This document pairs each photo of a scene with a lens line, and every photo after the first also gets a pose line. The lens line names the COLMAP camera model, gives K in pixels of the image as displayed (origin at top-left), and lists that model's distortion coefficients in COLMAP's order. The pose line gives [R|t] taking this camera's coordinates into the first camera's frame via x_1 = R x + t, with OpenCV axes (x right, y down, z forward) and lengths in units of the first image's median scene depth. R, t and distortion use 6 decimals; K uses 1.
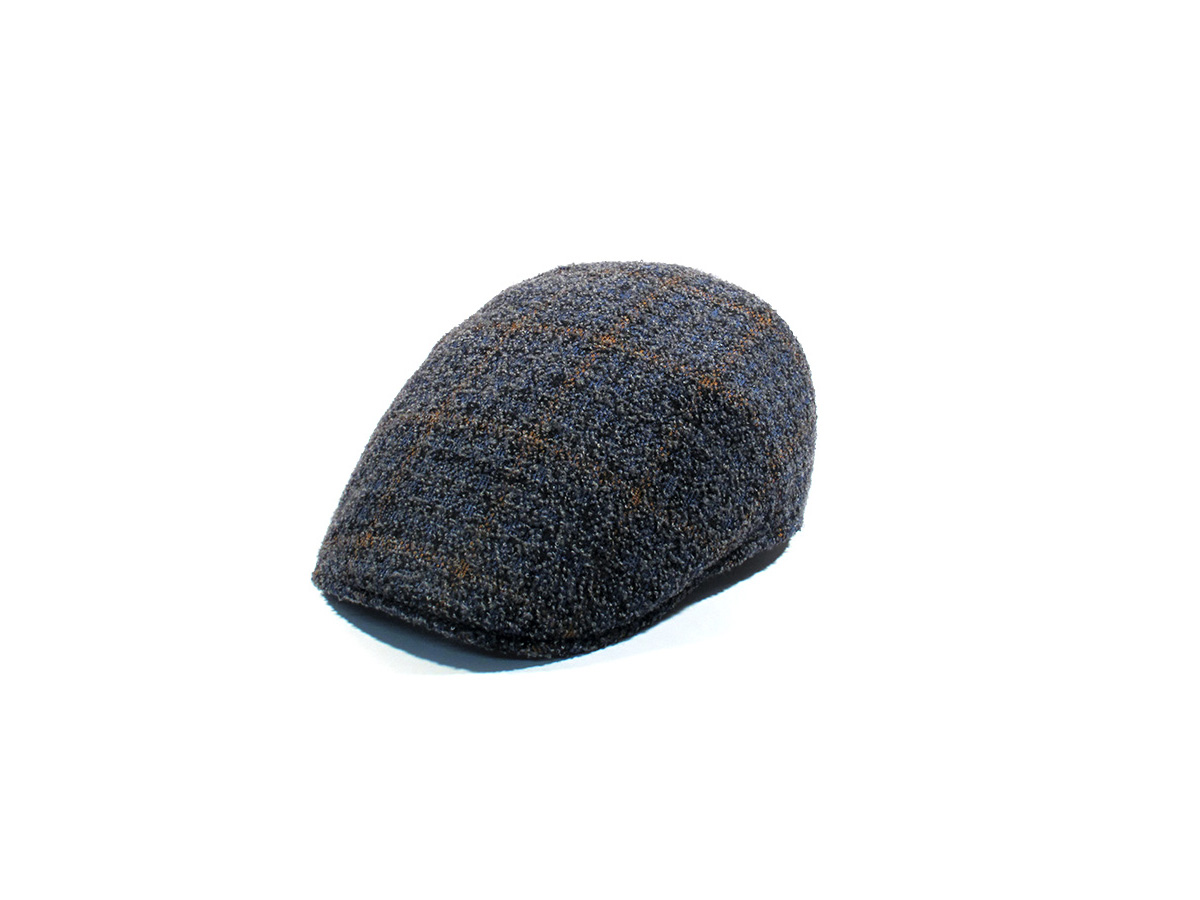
lens RADIAL K [[1746.5, 0, 600.5], [0, 1746.5, 446.6], [0, 0, 1]] dist [-0.061089, 0.000000]
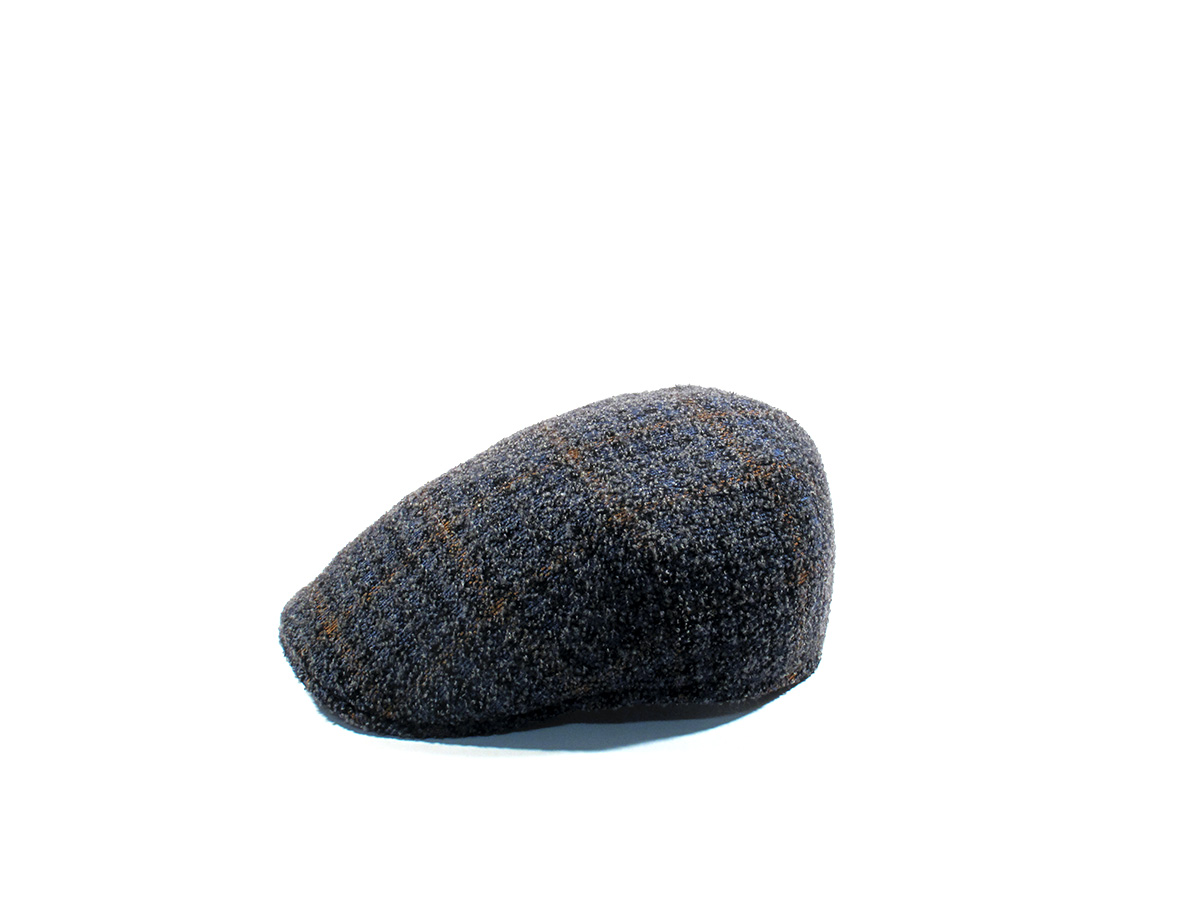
lens RADIAL K [[1746.5, 0, 599.7], [0, 1746.5, 451.6], [0, 0, 1]] dist [-0.061089, 0.000000]
pose [[0.722019, 0.185552, -0.666527, 0.720543], [-0.223353, 0.974298, 0.029283, -0.101486], [0.654830, 0.127728, 0.744905, 0.282707]]
